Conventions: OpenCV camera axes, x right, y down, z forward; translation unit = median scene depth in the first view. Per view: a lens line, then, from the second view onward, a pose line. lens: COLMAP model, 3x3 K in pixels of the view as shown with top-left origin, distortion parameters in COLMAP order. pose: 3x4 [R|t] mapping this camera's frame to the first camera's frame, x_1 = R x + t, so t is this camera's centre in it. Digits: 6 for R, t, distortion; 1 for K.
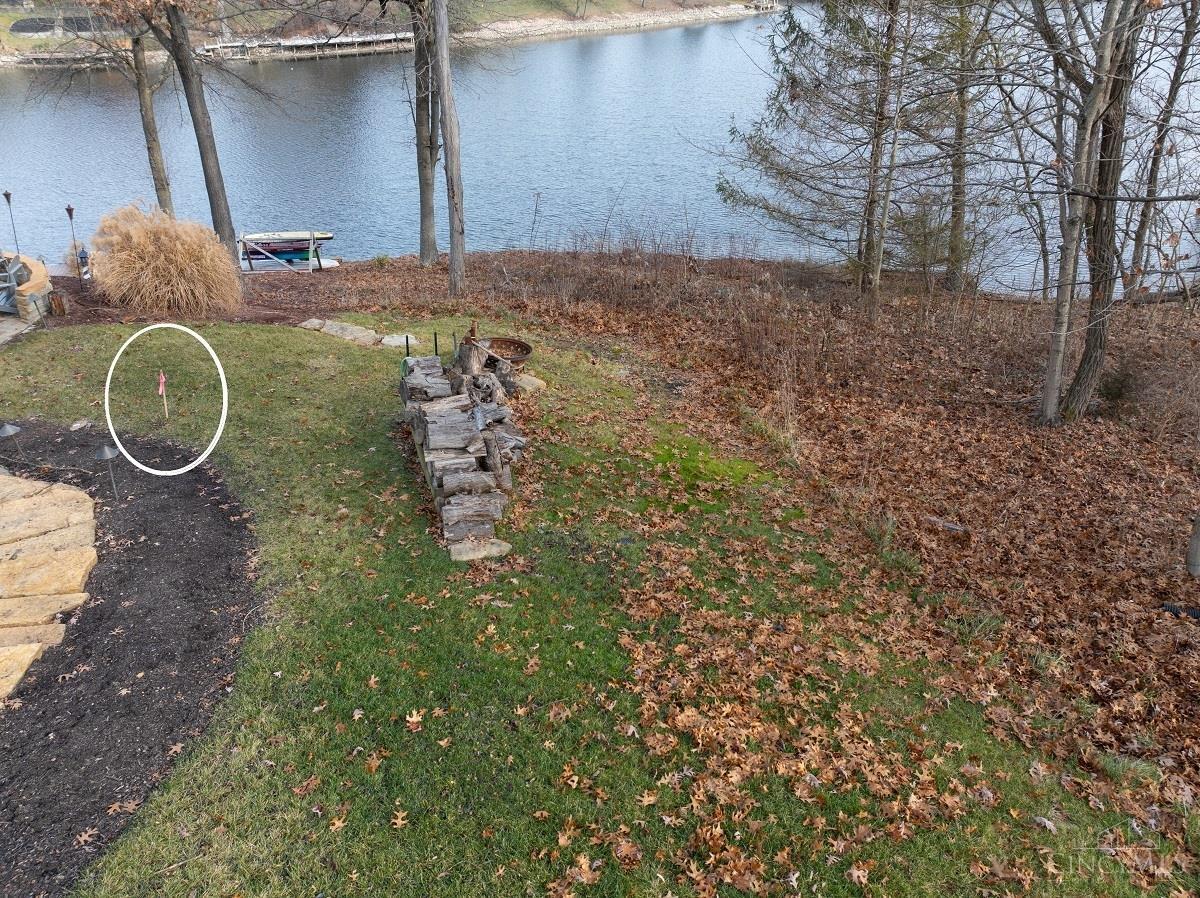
lens RADIAL K [[846.3, 0, 599.1], [0, 846.3, 447.3], [0, 0, 1]] dist [-0.031150, -0.007330]
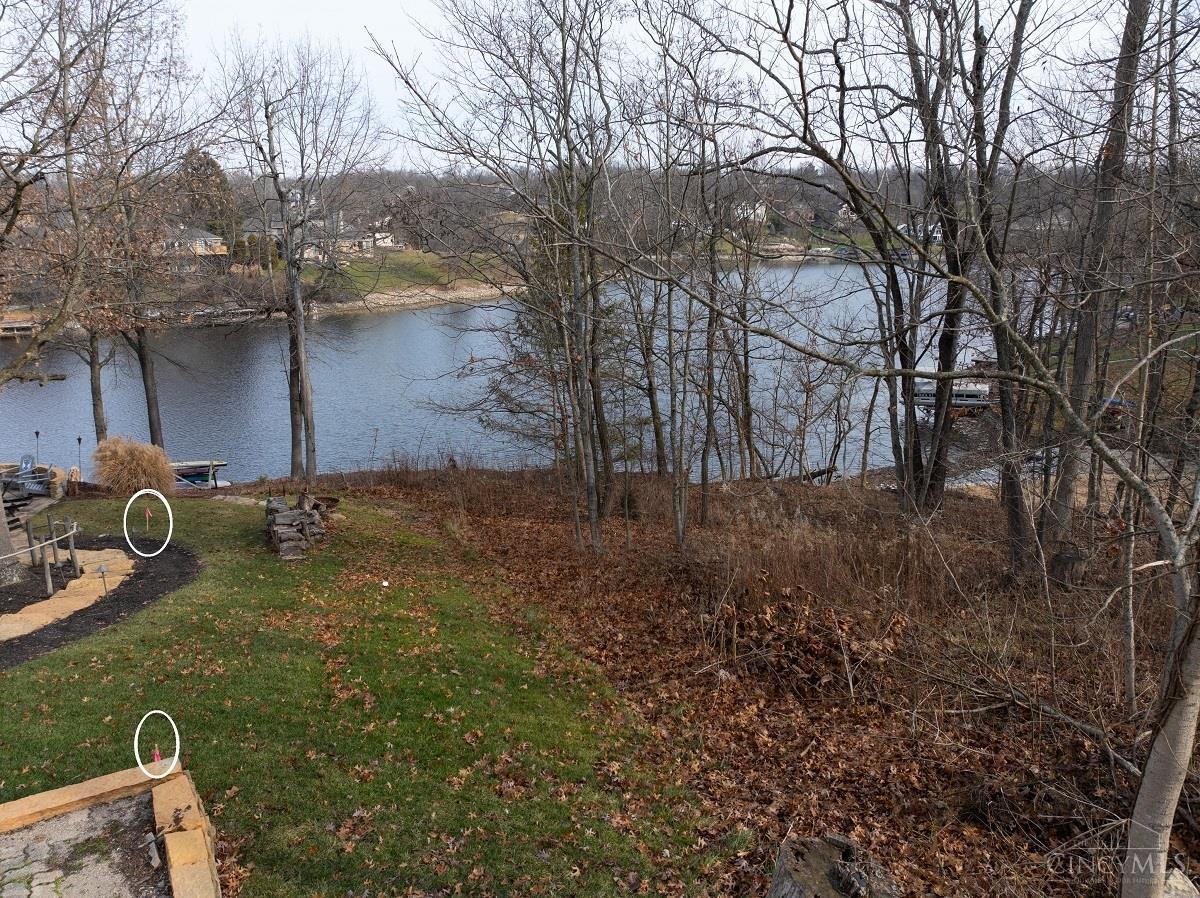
lens RADIAL K [[846.3, 0, 599.3], [0, 846.3, 450.6], [0, 0, 1]] dist [-0.031150, -0.007330]
pose [[0.990994, -0.035848, 0.129020, 0.240823], [0.069316, 0.961696, -0.265210, 0.296169], [-0.114571, 0.271765, 0.955519, -0.850270]]
